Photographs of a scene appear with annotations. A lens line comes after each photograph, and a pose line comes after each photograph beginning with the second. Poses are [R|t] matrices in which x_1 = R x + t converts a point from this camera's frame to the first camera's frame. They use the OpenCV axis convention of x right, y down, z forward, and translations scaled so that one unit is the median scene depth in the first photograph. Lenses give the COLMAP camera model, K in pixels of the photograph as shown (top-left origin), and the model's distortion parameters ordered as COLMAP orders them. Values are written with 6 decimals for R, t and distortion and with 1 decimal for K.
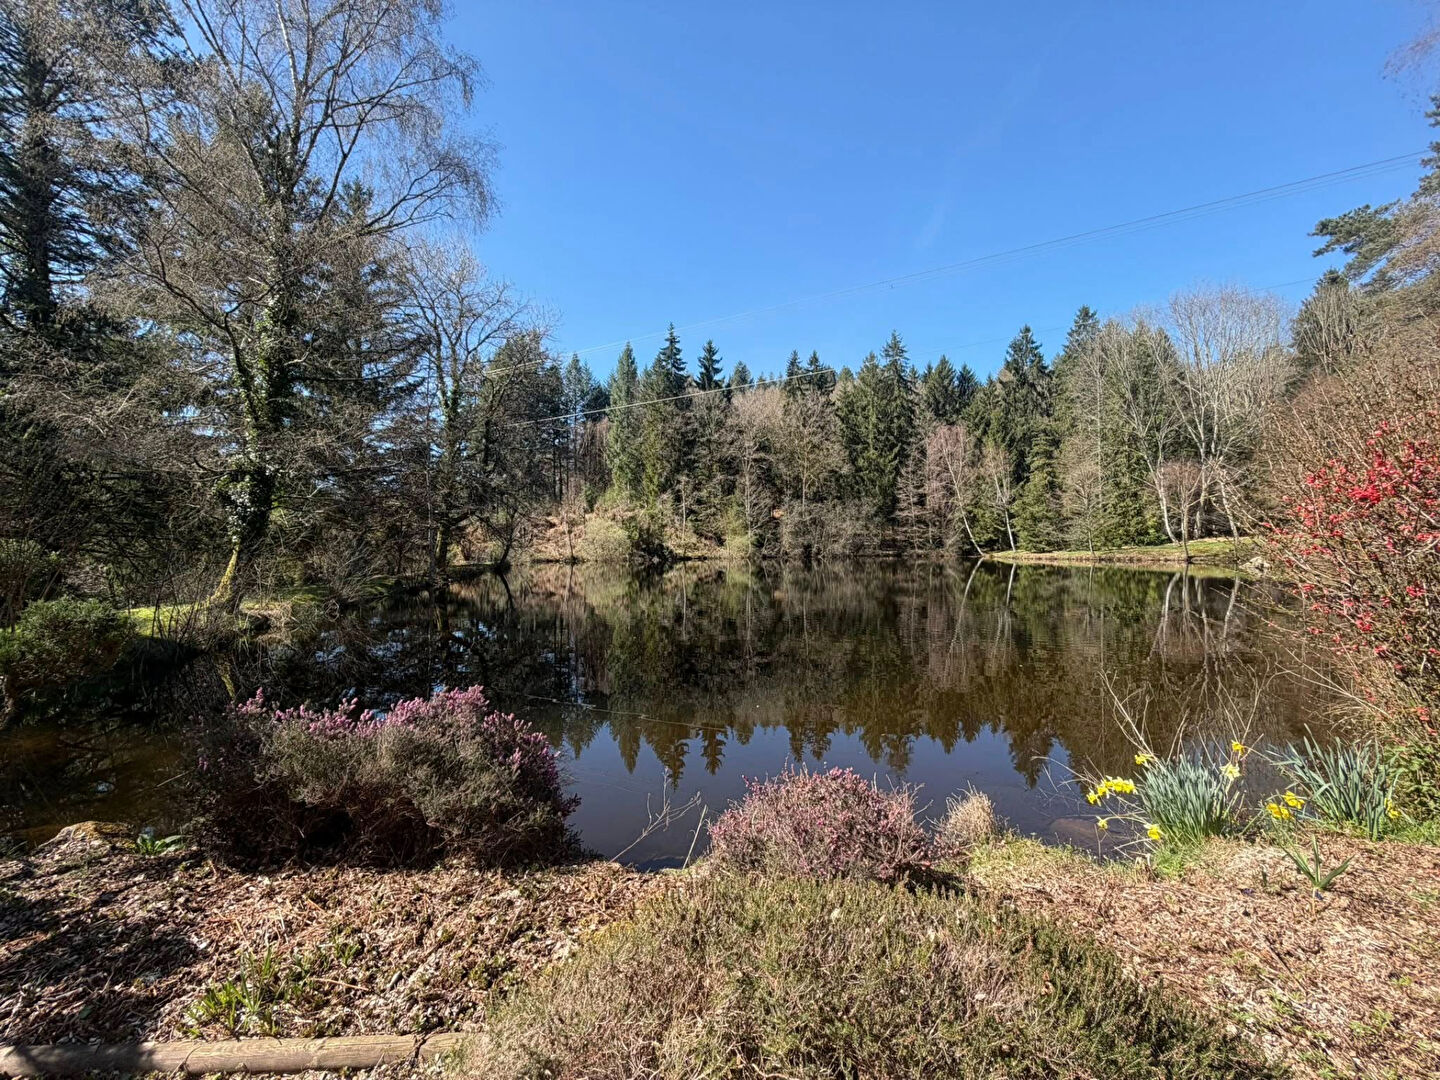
lens RADIAL K [[573.2, 0, 707.3], [0, 573.2, 540.5], [0, 0, 1]] dist [-0.006062, 0.000551]
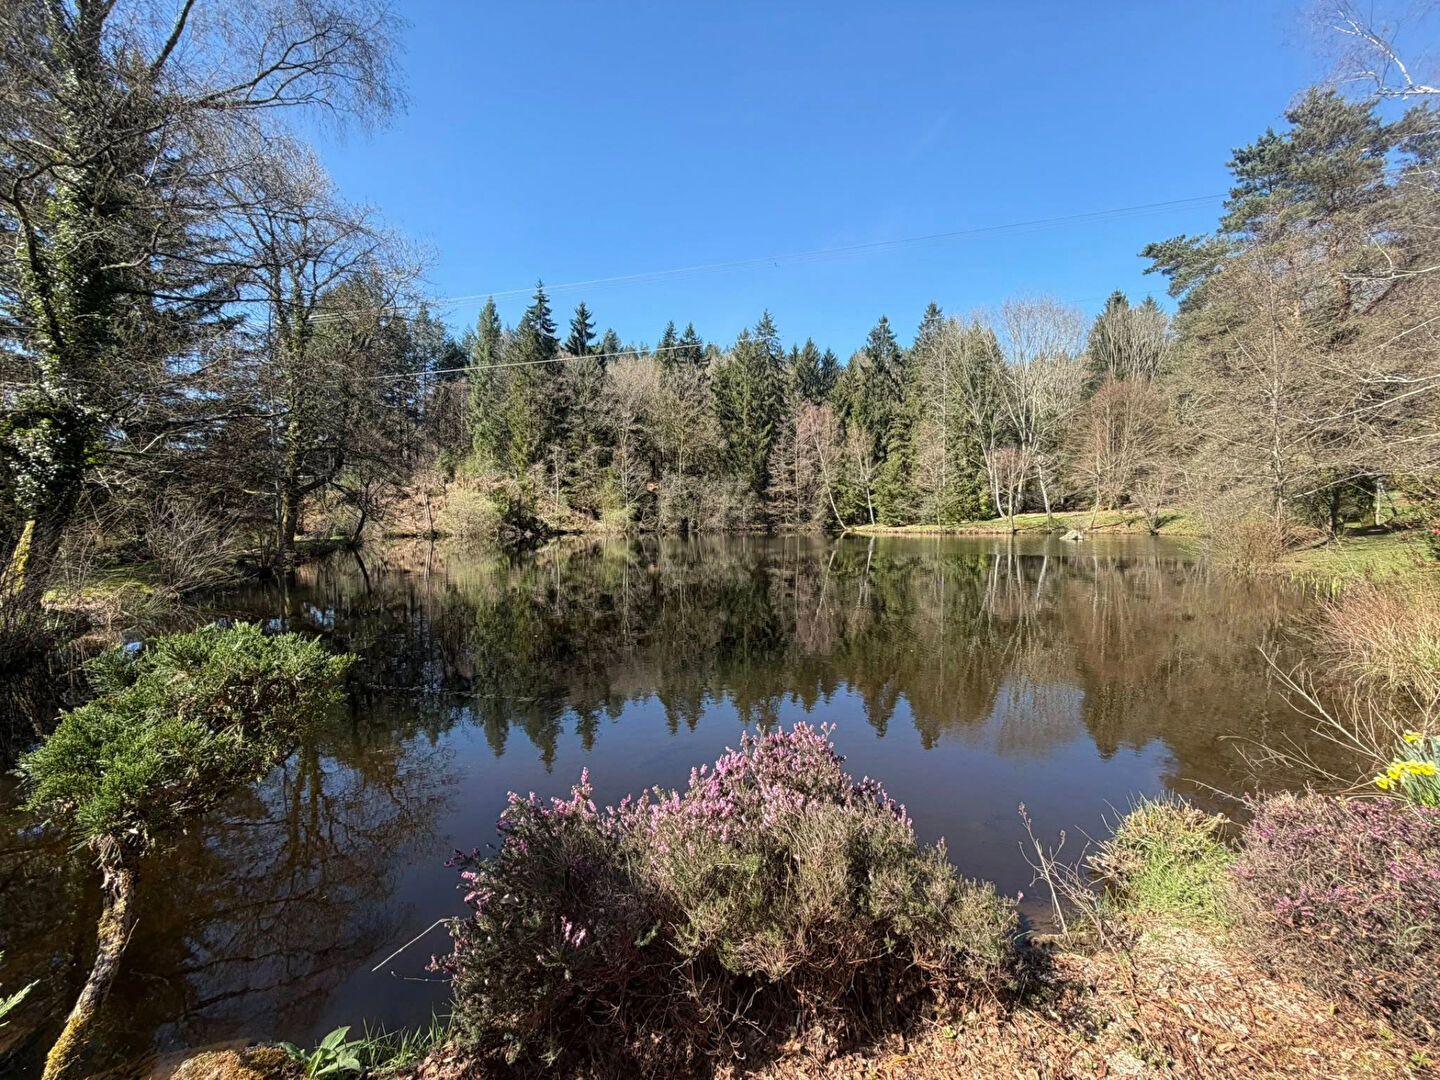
lens RADIAL K [[573.2, 0, 710.1], [0, 573.2, 539.7], [0, 0, 1]] dist [-0.006062, 0.000551]
pose [[0.970188, -0.005559, 0.242291, -0.026068], [-0.005225, 0.999025, 0.043845, 0.000315], [-0.242299, -0.043804, 0.969212, 0.014723]]
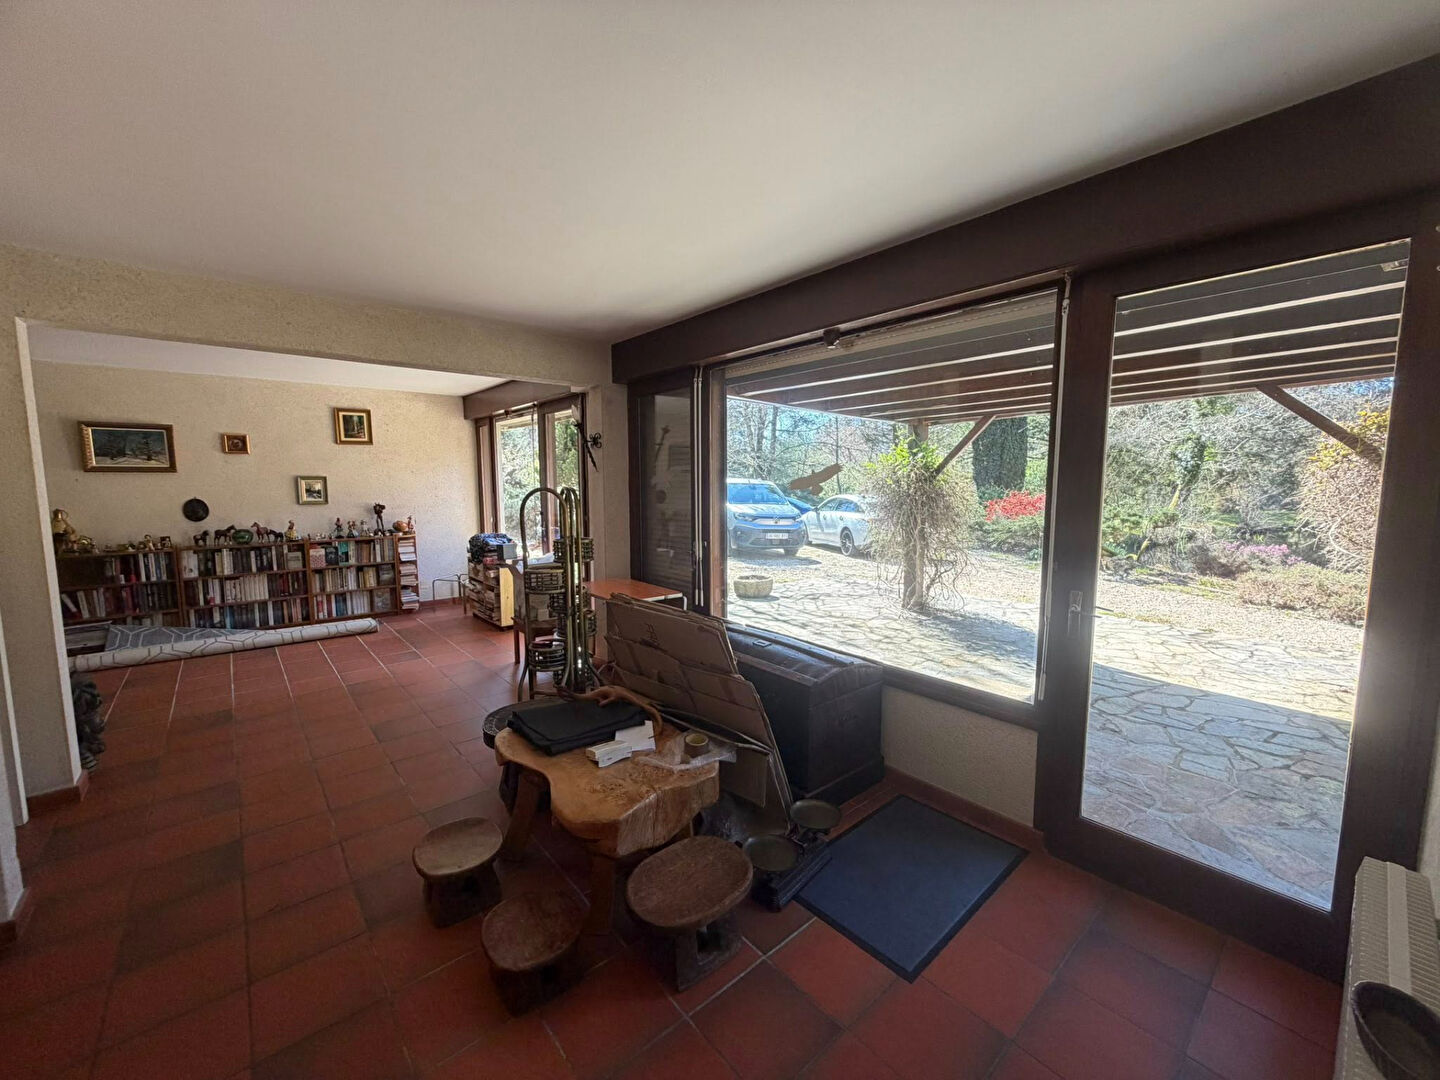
lens RADIAL K [[573.2, 0, 720.3], [0, 573.2, 540.1], [0, 0, 1]] dist [-0.006062, 0.000551]
pose [[0.232986, 0.104785, -0.966818, 0.071346], [0.012608, 0.993769, 0.110745, -0.005119], [0.972398, -0.037992, 0.230213, -0.101634]]
